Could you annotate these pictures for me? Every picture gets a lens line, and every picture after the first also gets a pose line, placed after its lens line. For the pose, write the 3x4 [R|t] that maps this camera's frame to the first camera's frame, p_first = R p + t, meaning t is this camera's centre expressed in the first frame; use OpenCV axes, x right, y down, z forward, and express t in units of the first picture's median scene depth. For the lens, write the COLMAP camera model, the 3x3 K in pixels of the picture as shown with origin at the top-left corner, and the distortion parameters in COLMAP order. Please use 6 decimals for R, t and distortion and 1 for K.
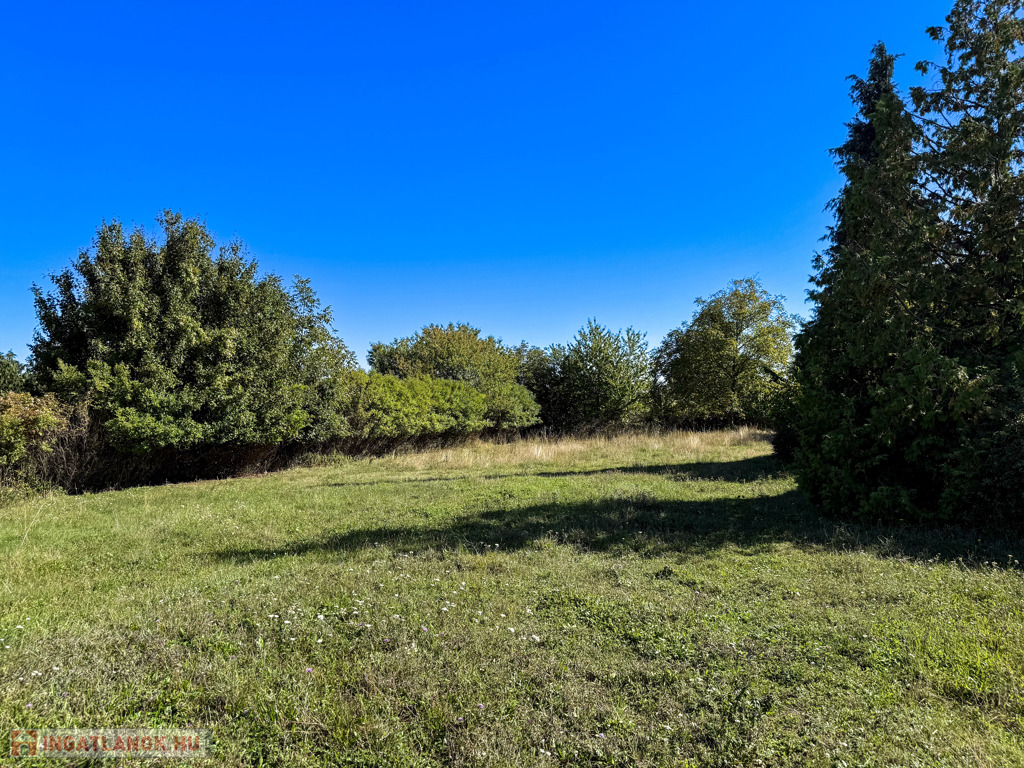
lens RADIAL K [[705.0, 0, 513.8], [0, 705.0, 382.8], [0, 0, 1]] dist [0.076278, -0.098822]
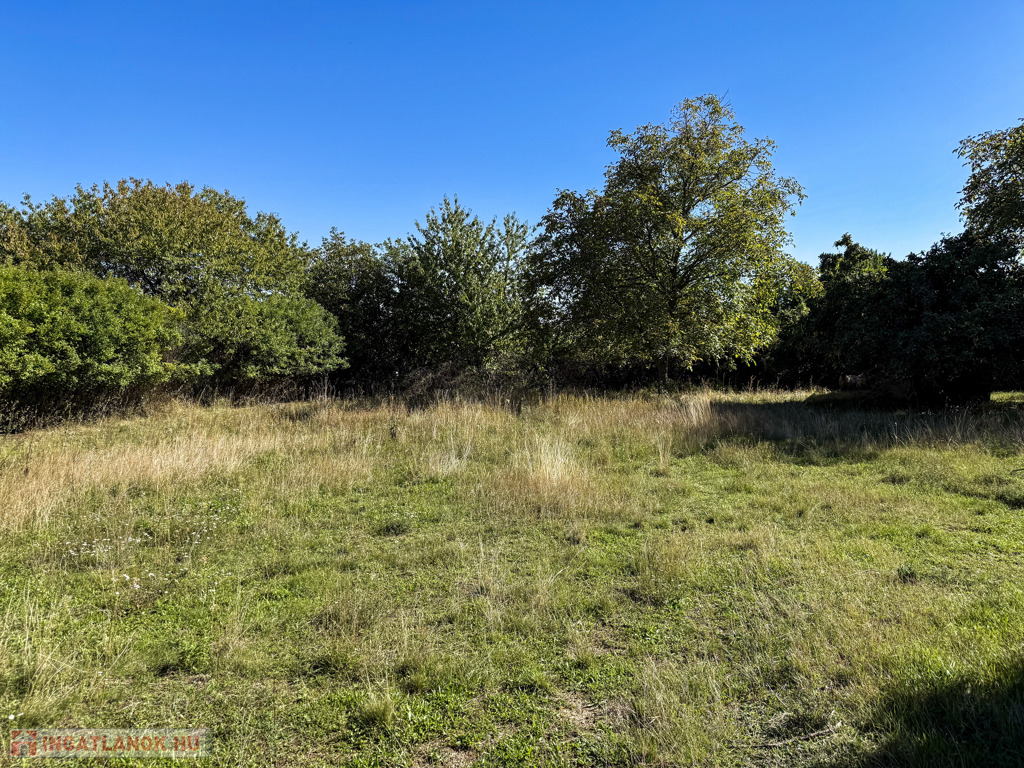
lens RADIAL K [[705.0, 0, 514.4], [0, 705.0, 384.9], [0, 0, 1]] dist [0.076278, -0.098822]
pose [[0.995626, 0.019448, 0.091382, 0.306468], [-0.027449, 0.995818, 0.087133, 0.041207], [-0.089305, -0.089260, 0.991997, 1.017600]]
